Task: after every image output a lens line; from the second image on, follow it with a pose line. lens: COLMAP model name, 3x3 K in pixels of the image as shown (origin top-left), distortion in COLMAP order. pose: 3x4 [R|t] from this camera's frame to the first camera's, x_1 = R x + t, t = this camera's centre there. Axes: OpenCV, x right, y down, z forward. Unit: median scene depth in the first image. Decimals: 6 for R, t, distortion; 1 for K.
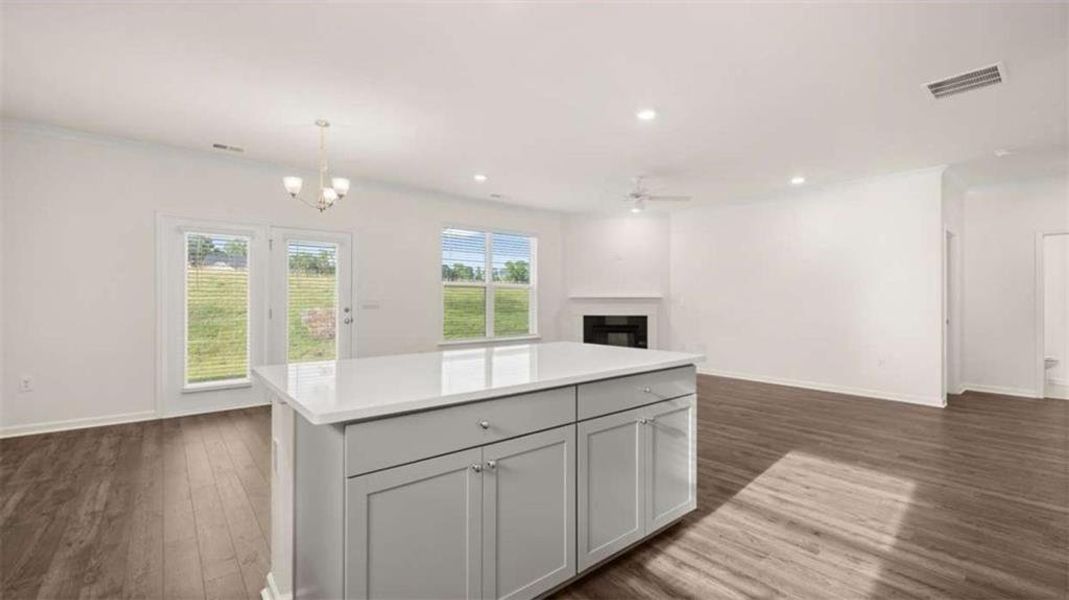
lens RADIAL K [[444.3, 0, 524.6], [0, 444.3, 299.3], [0, 0, 1]] dist [0.000367, 0.000017]
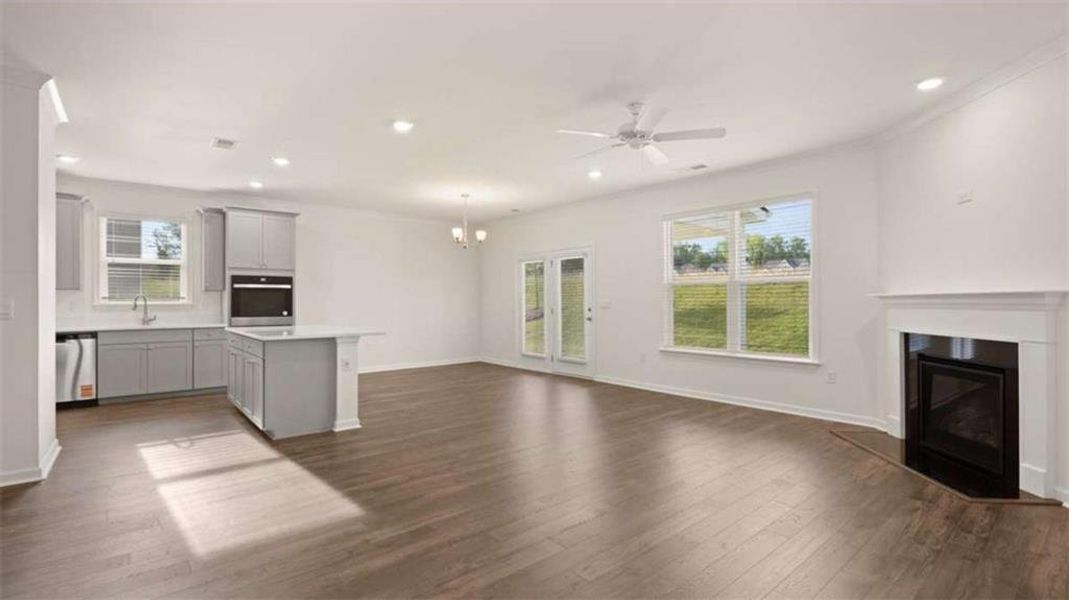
lens RADIAL K [[488.9, 0, 533.8], [0, 488.9, 298.0], [0, 0, 1]] dist [-0.000917, 0.000284]
pose [[0.010300, -0.009205, -0.999905, 1.023202], [0.005262, 0.999944, -0.009151, 0.003665], [0.999933, -0.005168, 0.010348, 0.921907]]
